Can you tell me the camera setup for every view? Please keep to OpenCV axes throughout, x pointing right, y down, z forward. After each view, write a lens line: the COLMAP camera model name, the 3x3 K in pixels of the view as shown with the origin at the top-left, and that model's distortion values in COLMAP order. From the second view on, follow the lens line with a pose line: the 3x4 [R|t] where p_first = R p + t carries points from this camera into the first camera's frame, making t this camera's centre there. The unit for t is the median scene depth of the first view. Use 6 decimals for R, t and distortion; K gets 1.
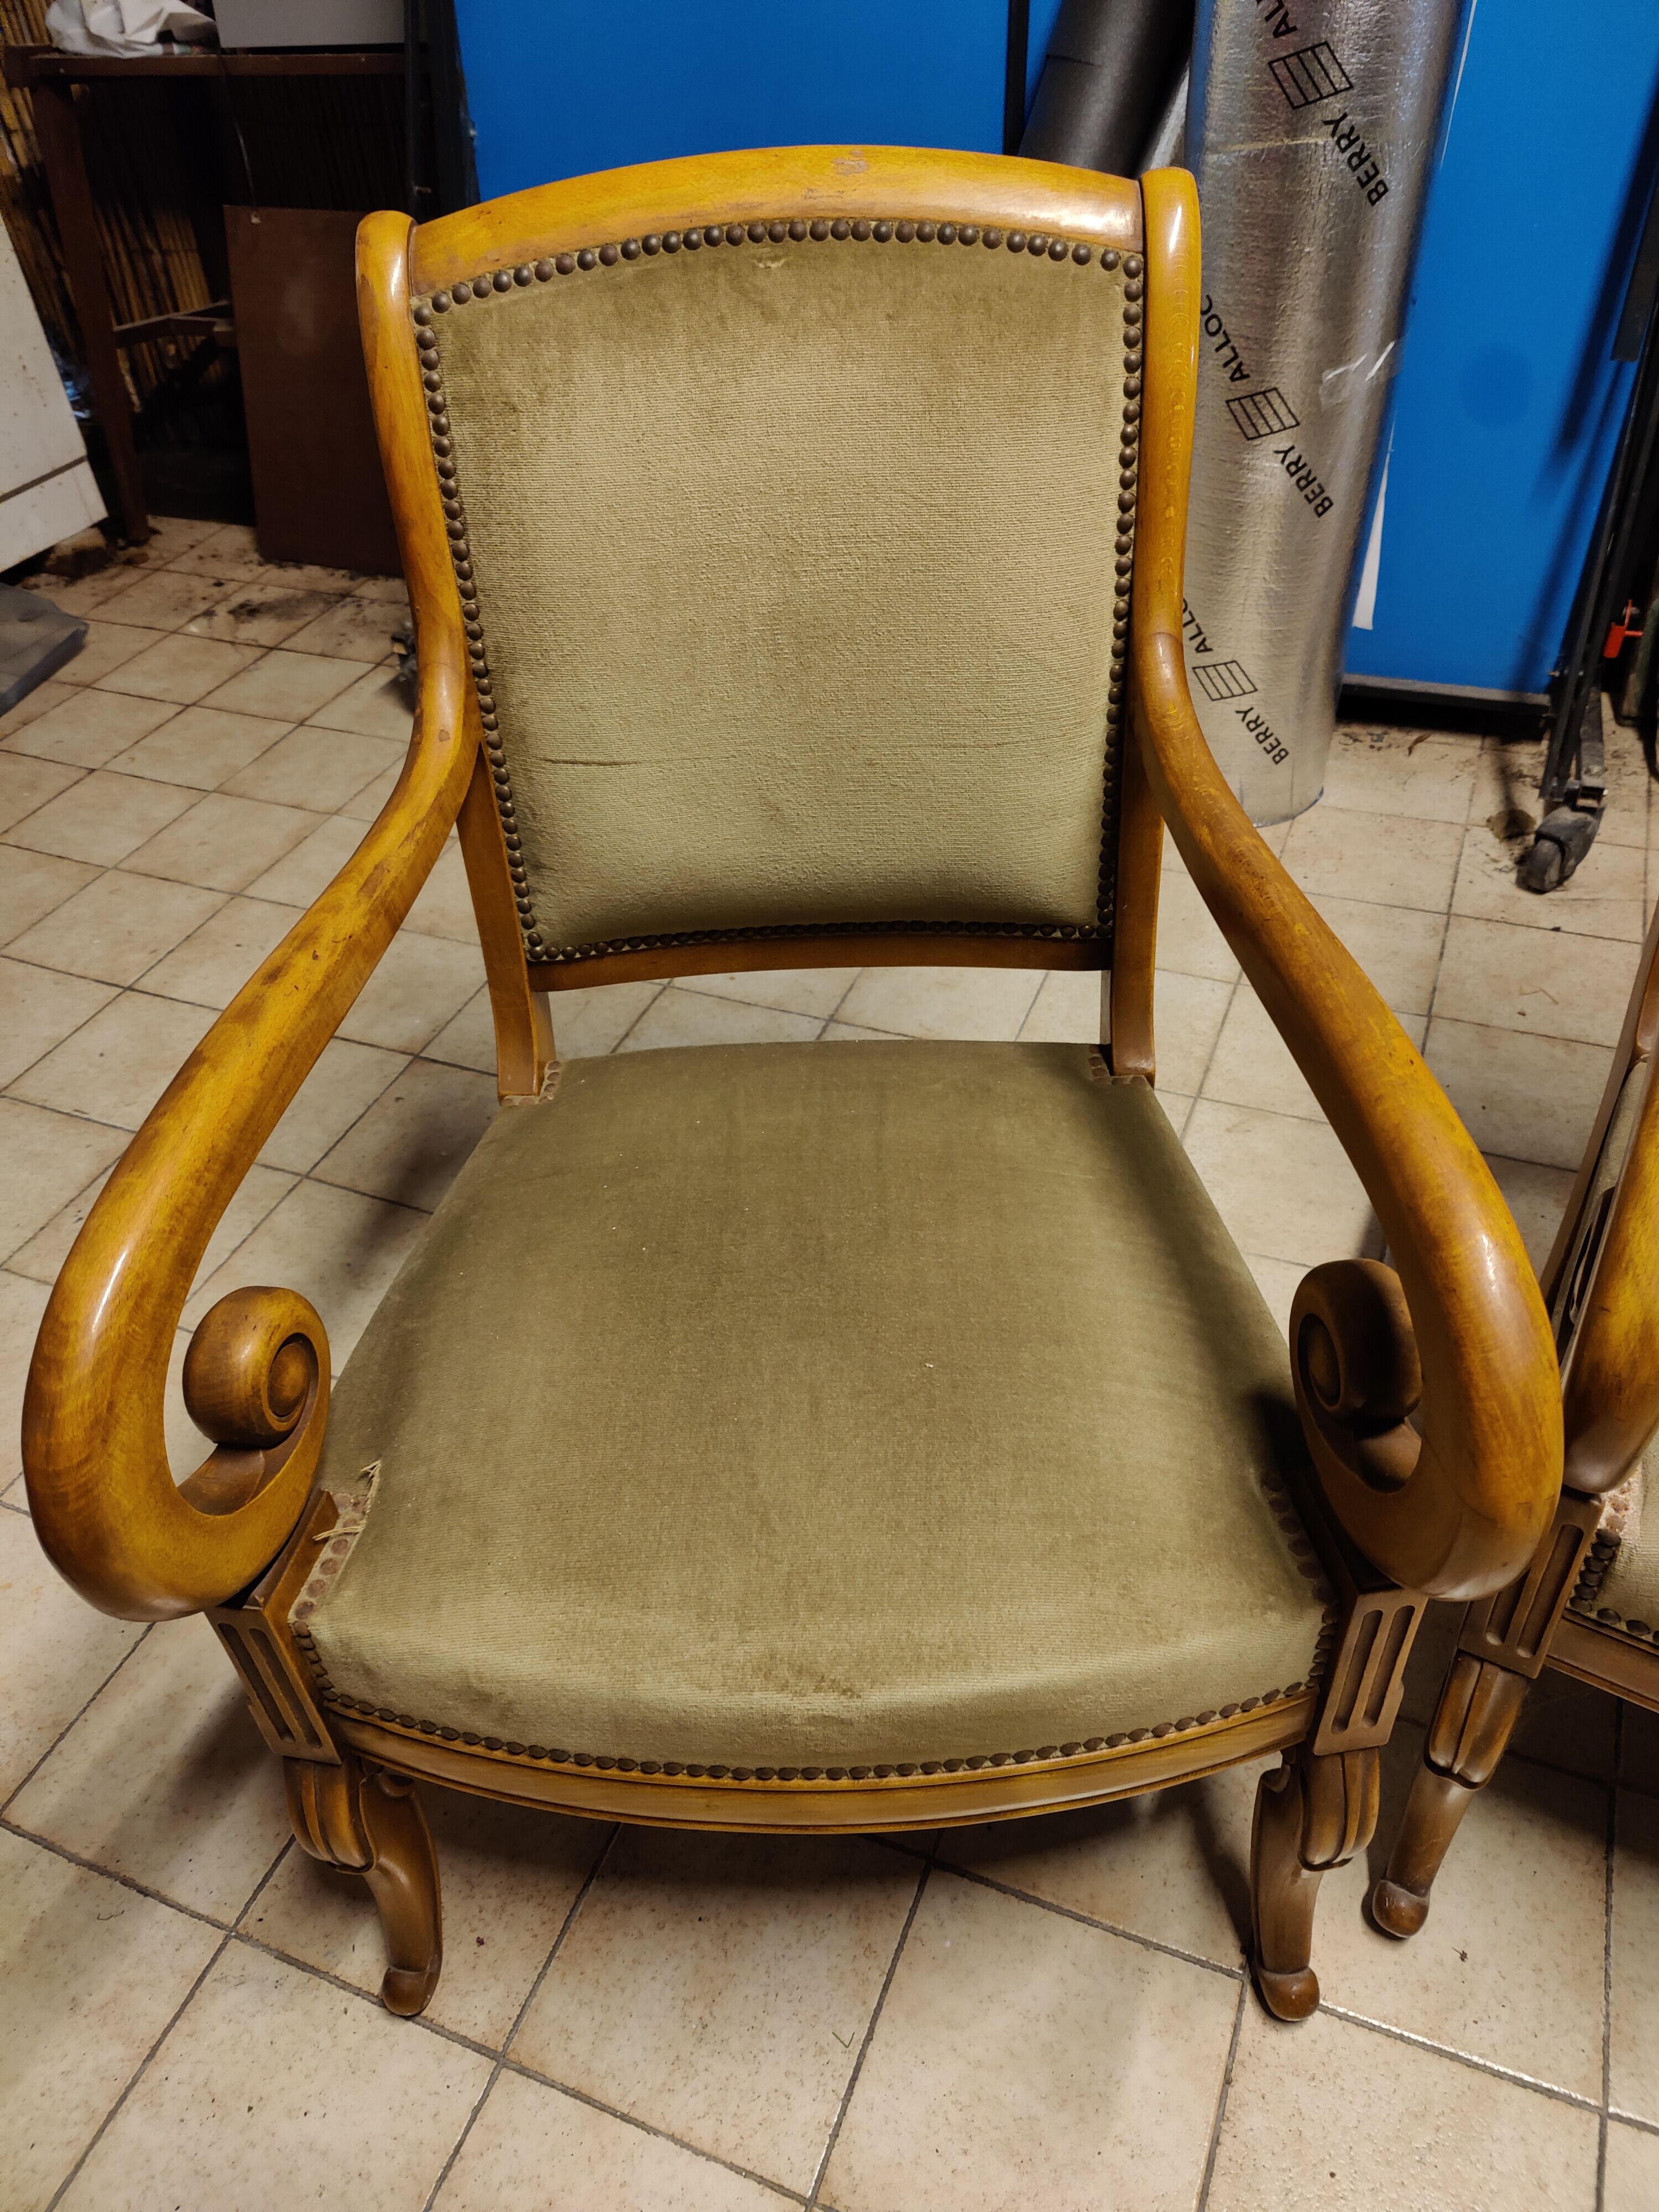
lens RADIAL K [[1537.6, 0, 825.7], [0, 1537.6, 1090.4], [0, 0, 1]] dist [0.047856, -0.050224]
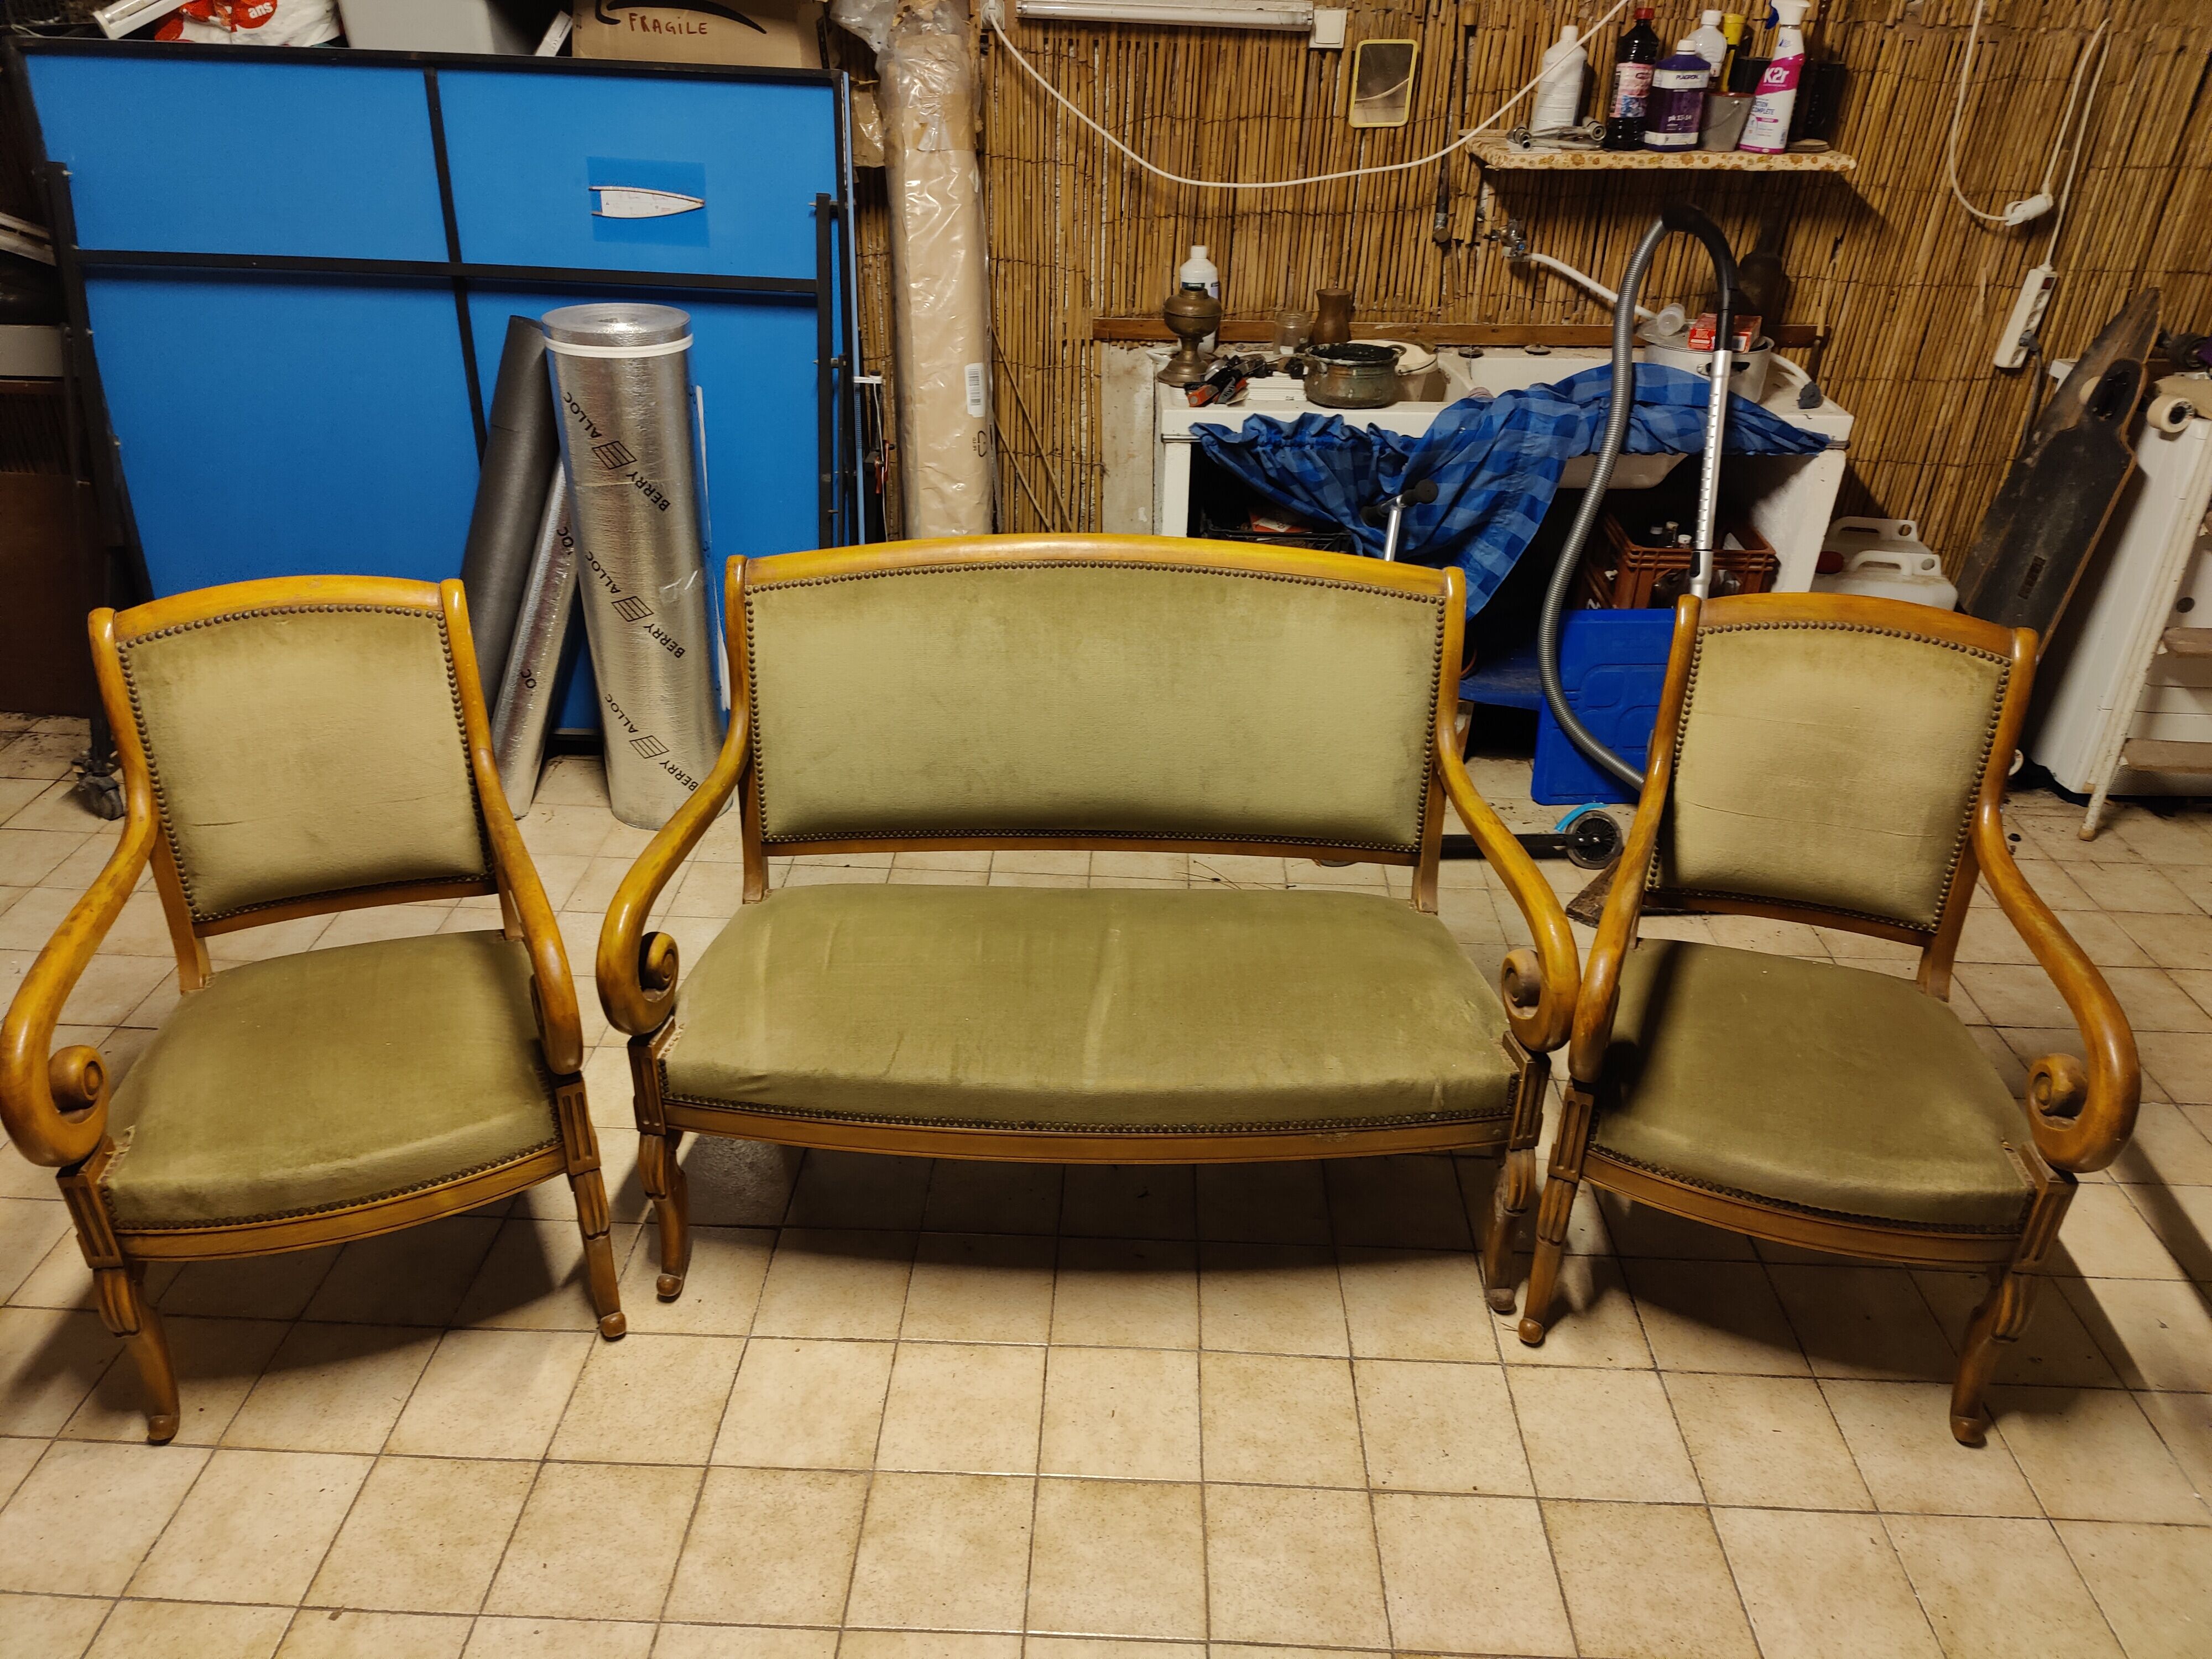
lens RADIAL K [[1537.6, 0, 1098.7], [0, 1537.6, 832.4], [0, 0, 1]] dist [0.047856, -0.050224]
pose [[0.936539, -0.103571, 0.334914, 0.272207], [0.163416, 0.974193, -0.155704, 0.337902], [-0.310144, 0.200553, 0.929295, -1.399375]]
